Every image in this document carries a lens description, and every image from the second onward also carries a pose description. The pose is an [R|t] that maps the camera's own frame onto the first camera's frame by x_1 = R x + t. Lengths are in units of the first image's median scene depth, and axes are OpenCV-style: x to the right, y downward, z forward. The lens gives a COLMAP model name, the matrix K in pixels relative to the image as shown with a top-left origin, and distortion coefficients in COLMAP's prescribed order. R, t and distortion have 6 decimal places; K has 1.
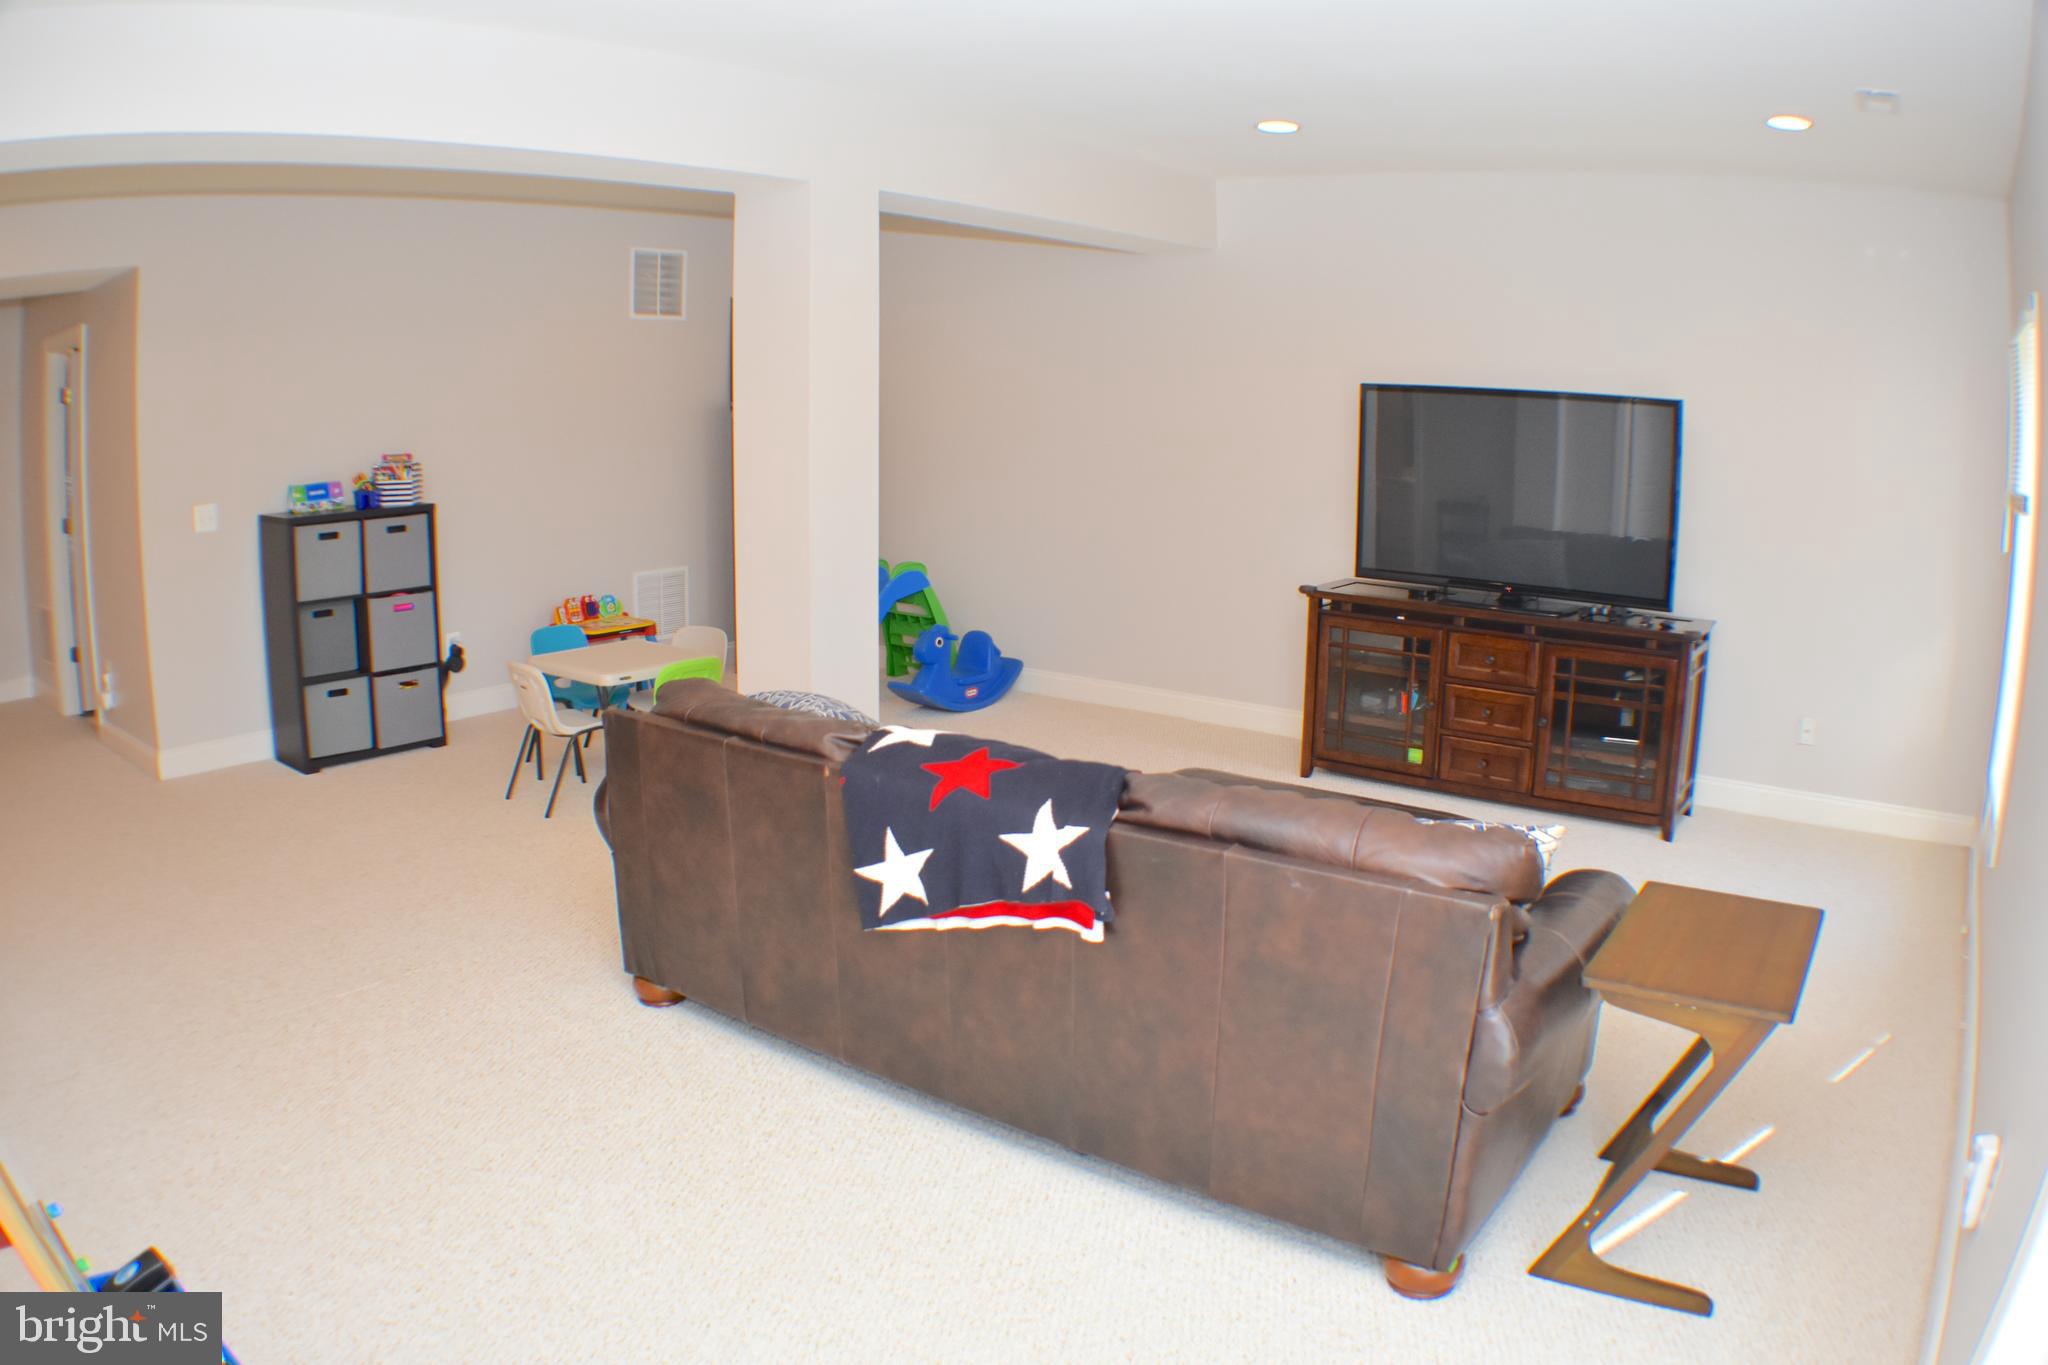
lens RADIAL K [[1558.4, 0, 1024.0], [0, 1558.4, 682.5], [0, 0, 1]] dist [-0.297110, 0.001296]
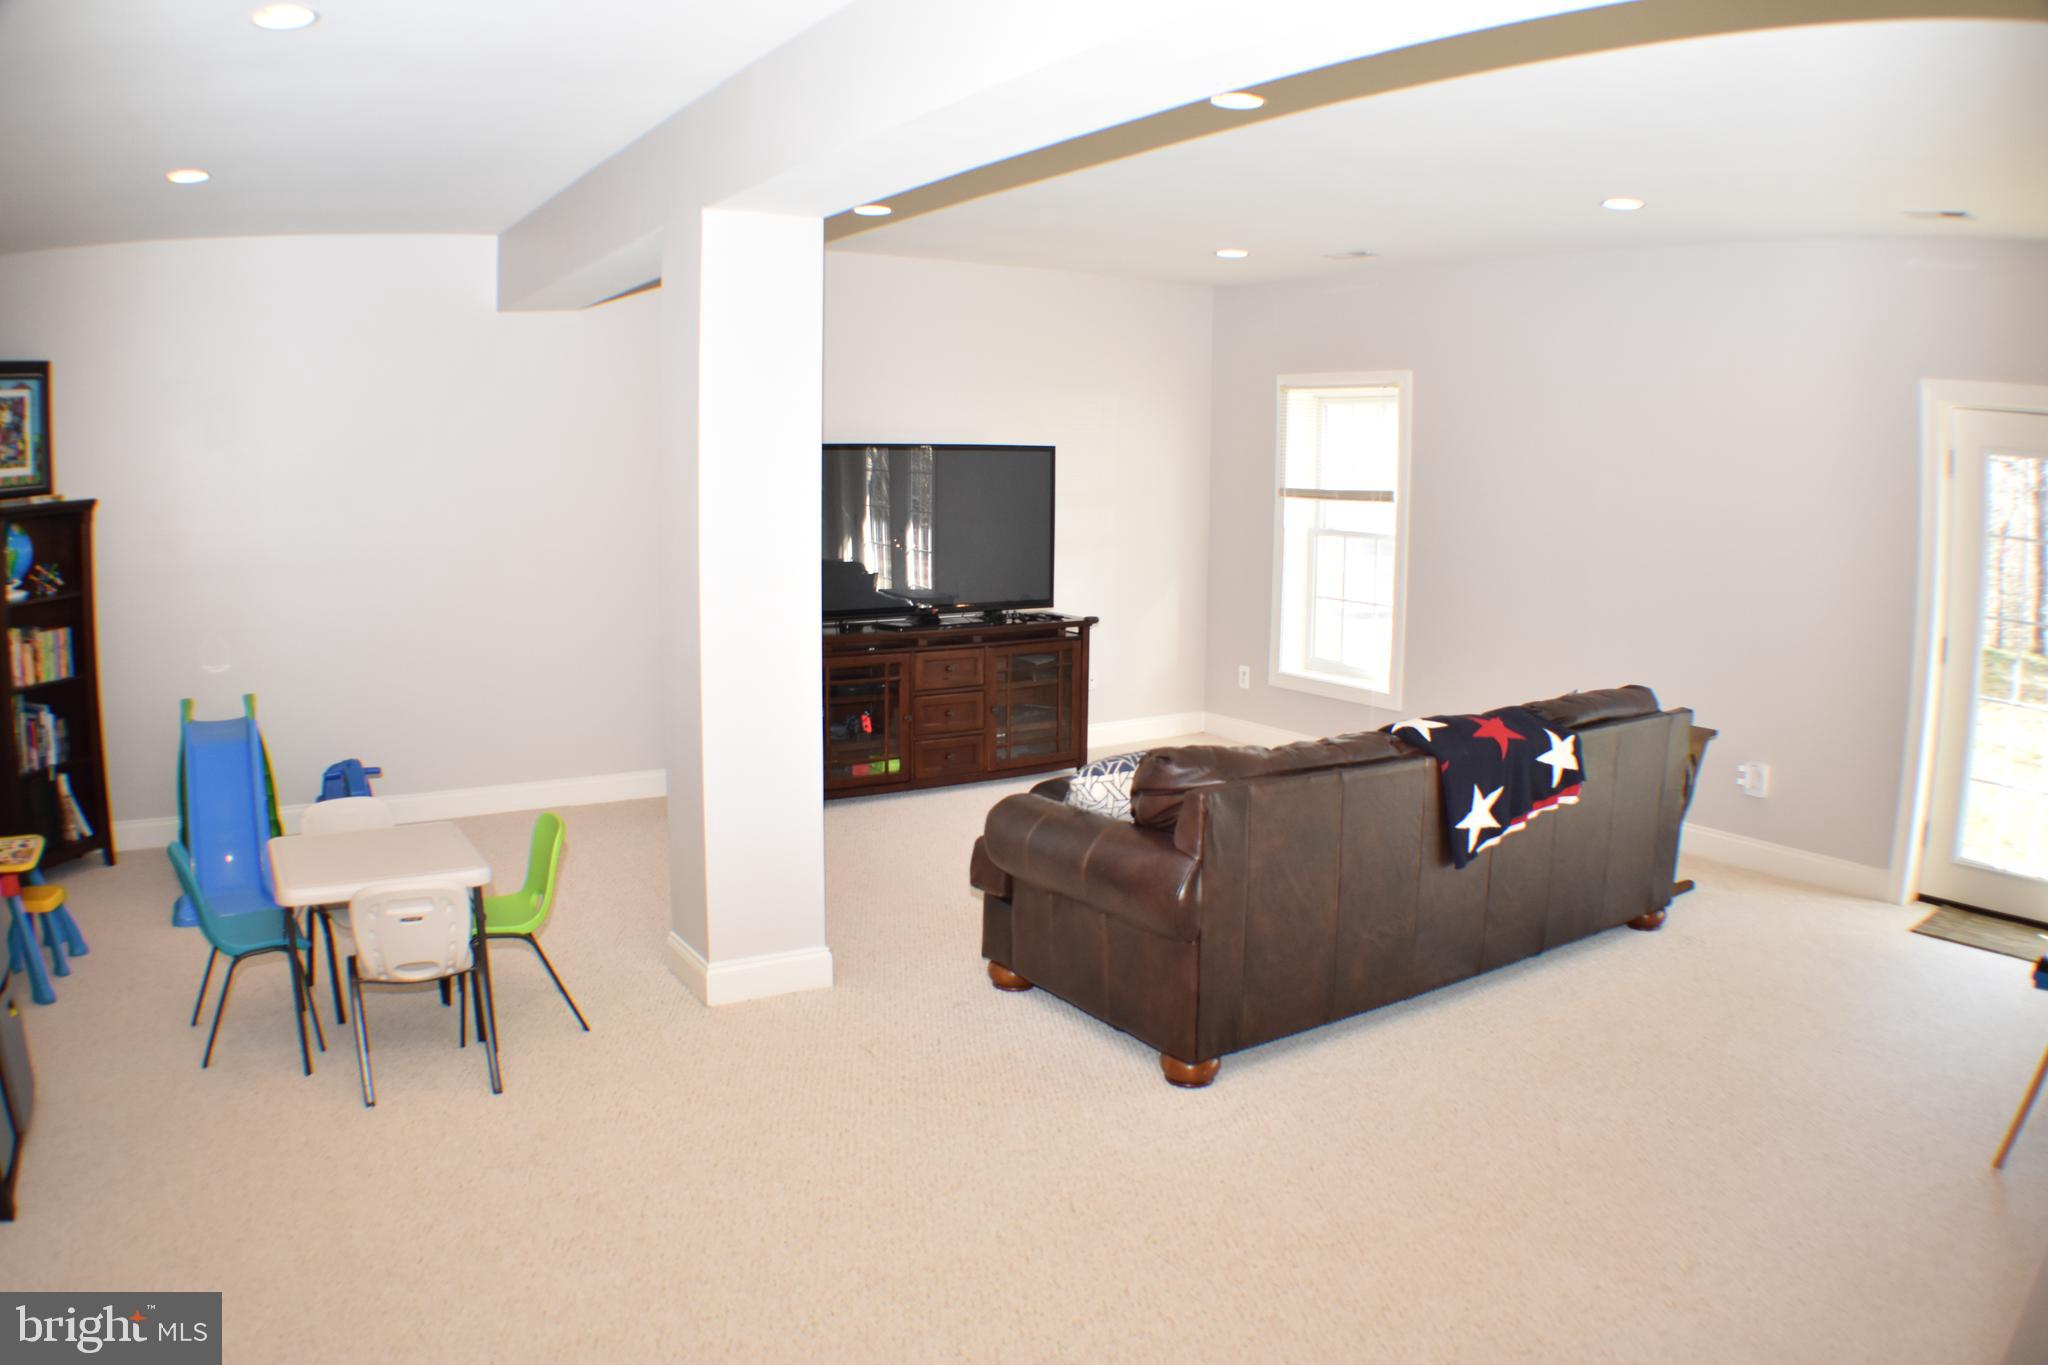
lens RADIAL K [[1558.4, 0, 1024.0], [0, 1558.4, 682.5], [0, 0, 1]] dist [-0.297110, 0.001296]
pose [[0.313787, -0.144225, 0.938476, -0.918580], [0.176858, 0.979977, 0.091469, -0.117640], [-0.932877, 0.137275, 0.333011, 0.580594]]
